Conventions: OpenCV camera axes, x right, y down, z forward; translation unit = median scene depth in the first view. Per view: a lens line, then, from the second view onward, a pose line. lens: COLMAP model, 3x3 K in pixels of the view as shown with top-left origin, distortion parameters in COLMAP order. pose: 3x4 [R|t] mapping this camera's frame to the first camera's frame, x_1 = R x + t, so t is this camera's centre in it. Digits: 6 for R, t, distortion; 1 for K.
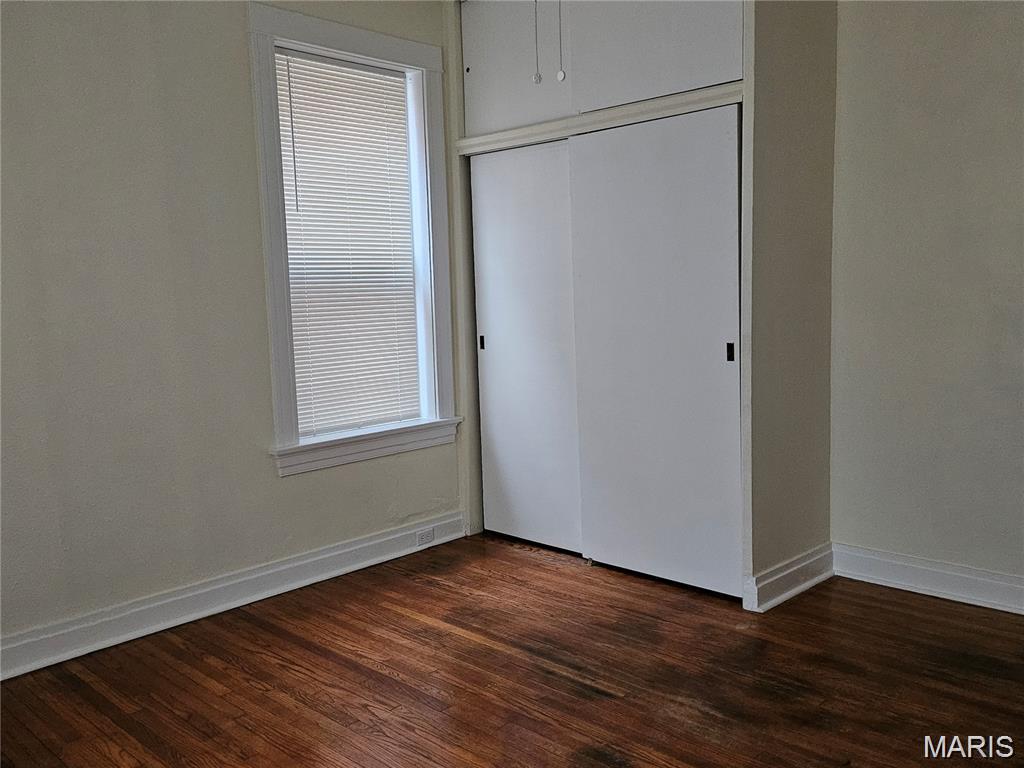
lens RADIAL K [[874.8, 0, 509.4], [0, 874.8, 385.0], [0, 0, 1]] dist [0.074030, -0.084610]
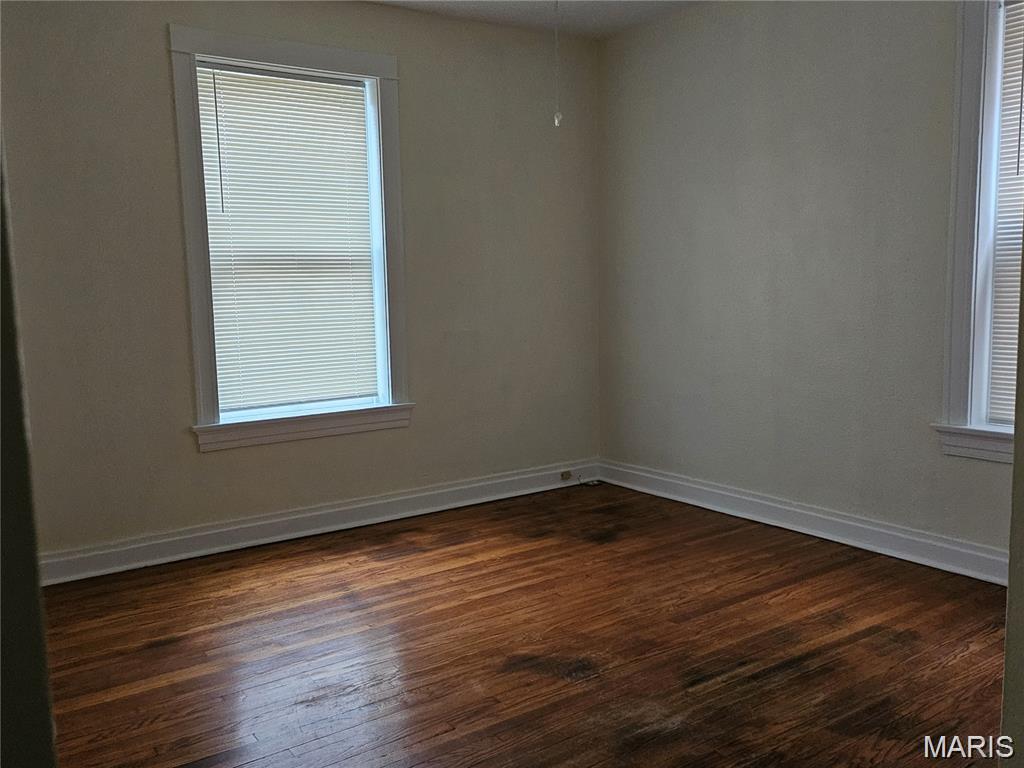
lens RADIAL K [[874.8, 0, 513.2], [0, 874.8, 383.7], [0, 0, 1]] dist [0.074030, -0.084610]
pose [[-0.183169, 0.146138, -0.972159, 0.948838], [-0.081578, 0.983219, 0.163171, -0.116064], [0.979691, 0.109195, -0.168174, 0.825123]]
